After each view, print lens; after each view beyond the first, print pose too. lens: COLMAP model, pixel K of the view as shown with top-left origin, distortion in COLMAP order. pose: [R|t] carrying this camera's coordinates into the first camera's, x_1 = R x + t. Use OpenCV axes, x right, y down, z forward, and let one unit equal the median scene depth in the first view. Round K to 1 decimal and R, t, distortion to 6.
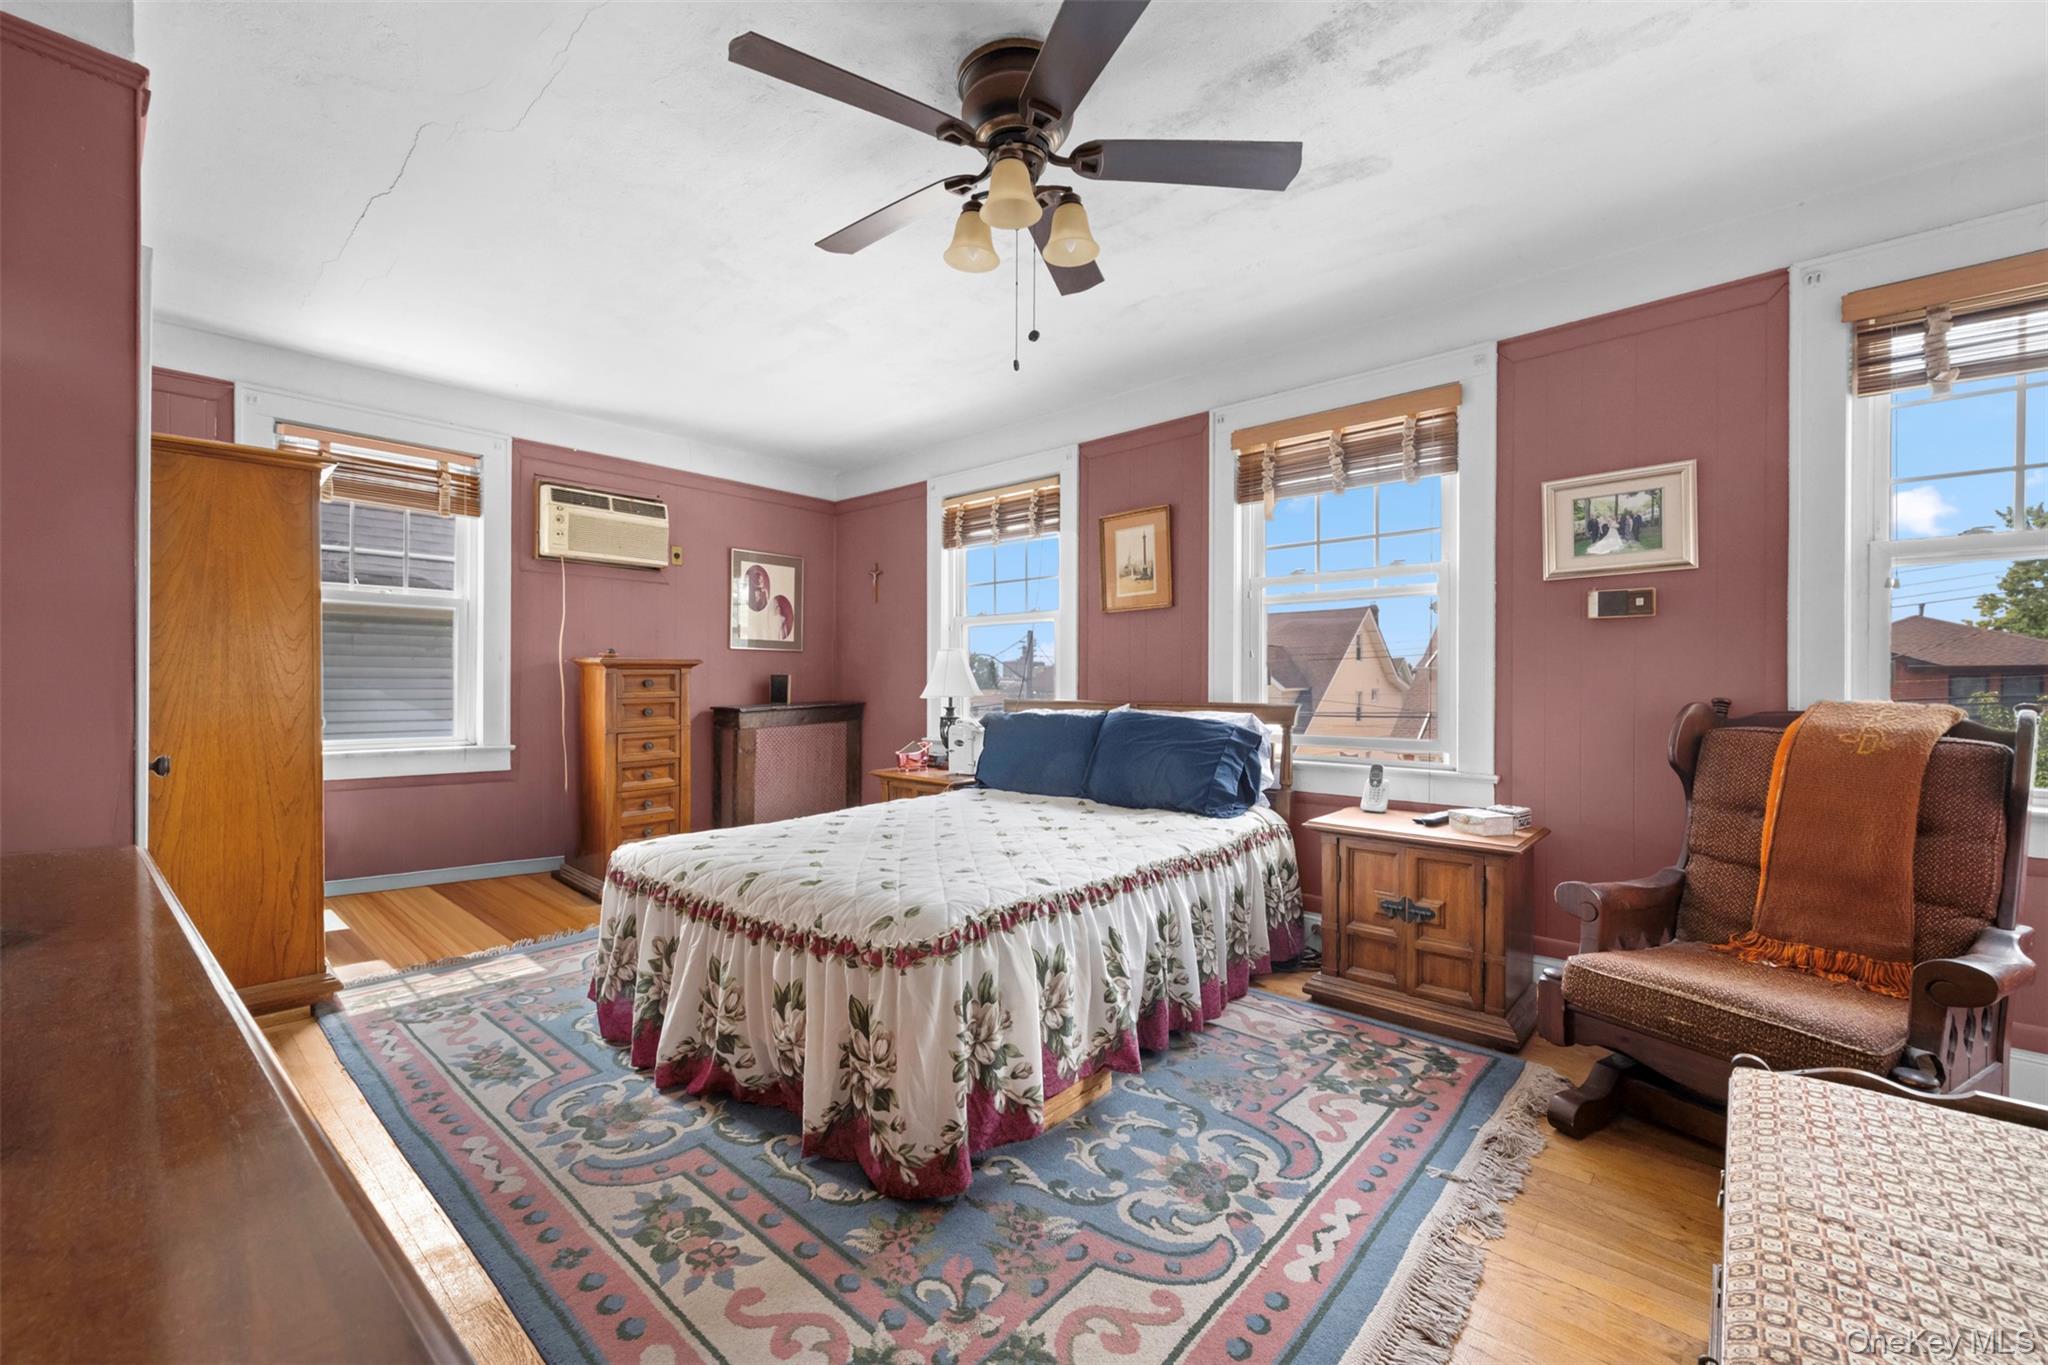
lens RADIAL K [[823.8, 0, 1024.0], [0, 823.8, 682.5], [0, 0, 1]] dist [0.000957, 0.000220]
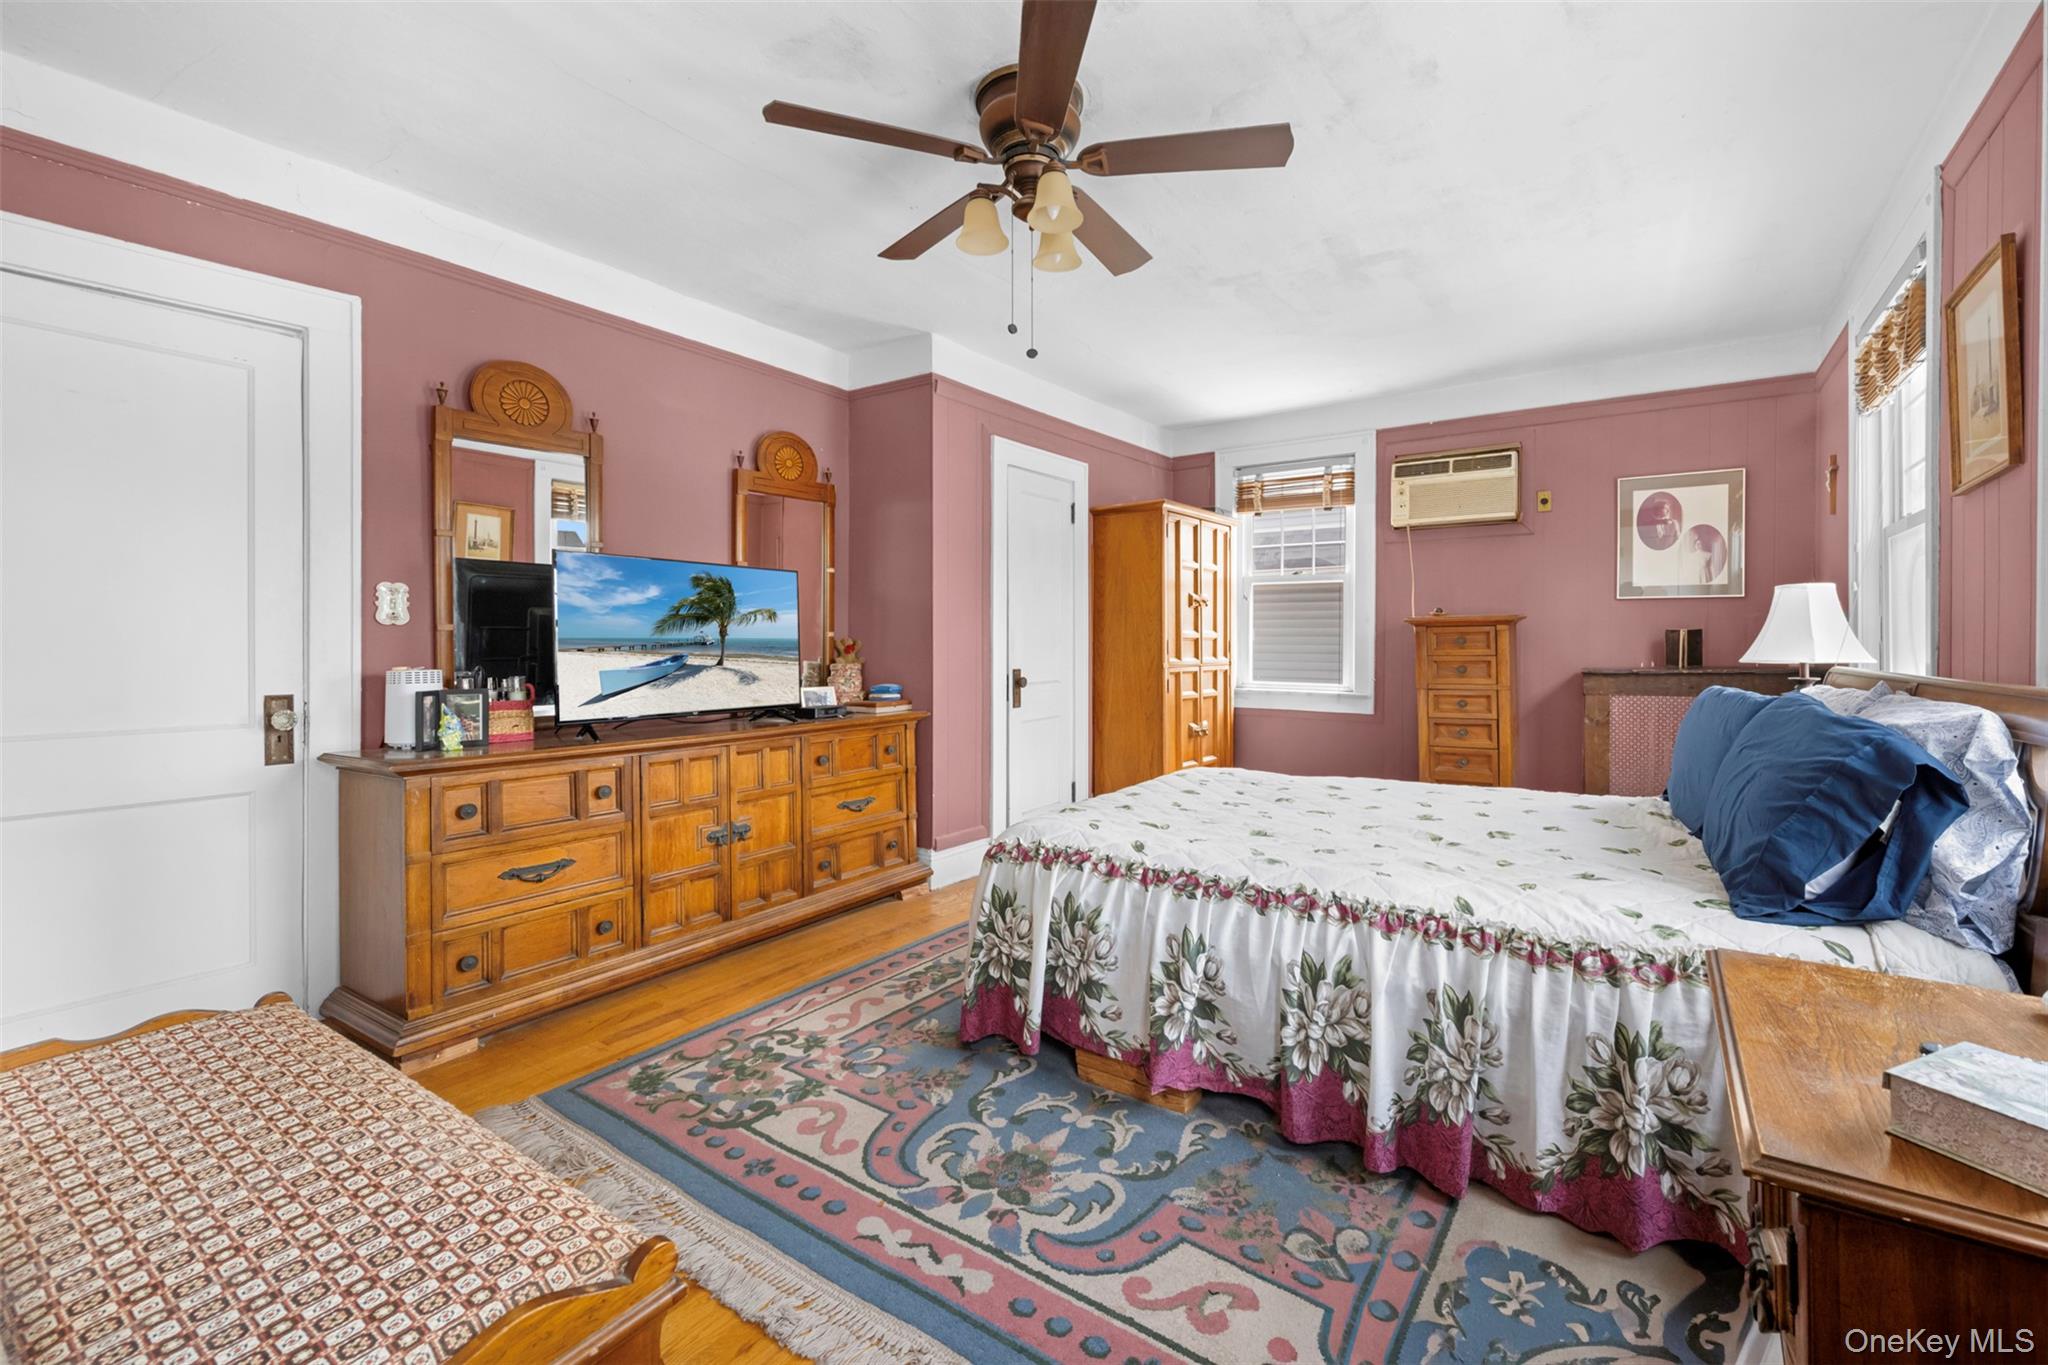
lens RADIAL K [[854.0, 0, 1069.1], [0, 854.0, 644.4], [0, 0, 1]] dist [0.000133, 0.000002]
pose [[0.139817, 0.000553, -0.990177, 1.025864], [0.002157, 0.999997, 0.000863, 0.006063], [0.990175, -0.002256, 0.139816, 0.805735]]
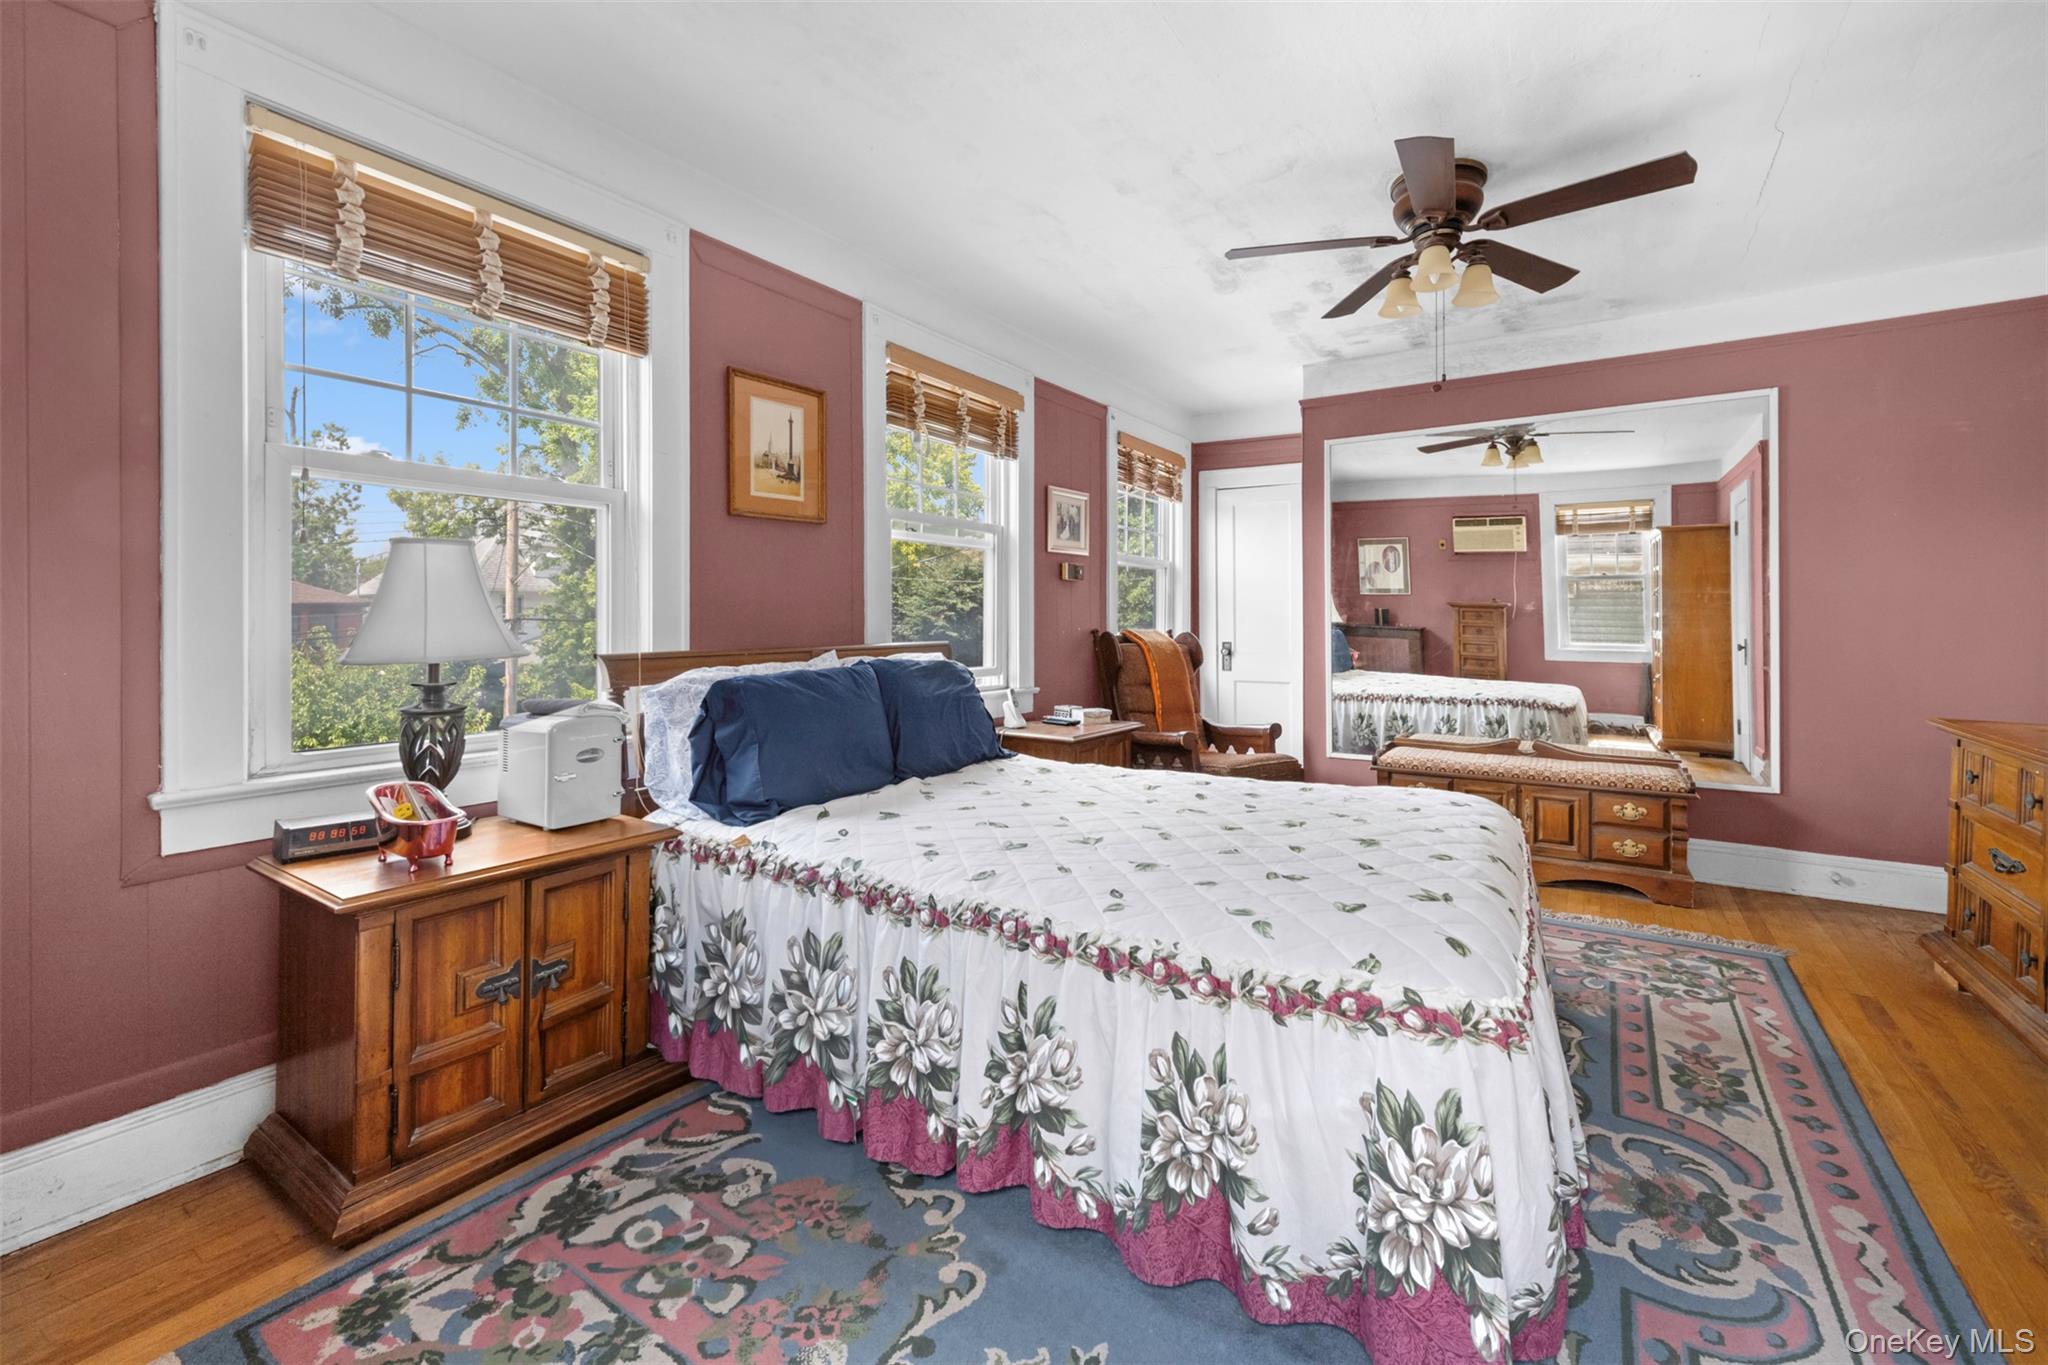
lens RADIAL K [[846.9, 0, 1027.1], [0, 846.9, 618.8], [0, 0, 1]] dist [-0.001889, 0.000047]
pose [[-0.136660, 0.000681, 0.990618, -1.176265], [-0.000228, 1.000000, -0.000719, -0.002545], [-0.990618, -0.000324, -0.136660, 1.684690]]
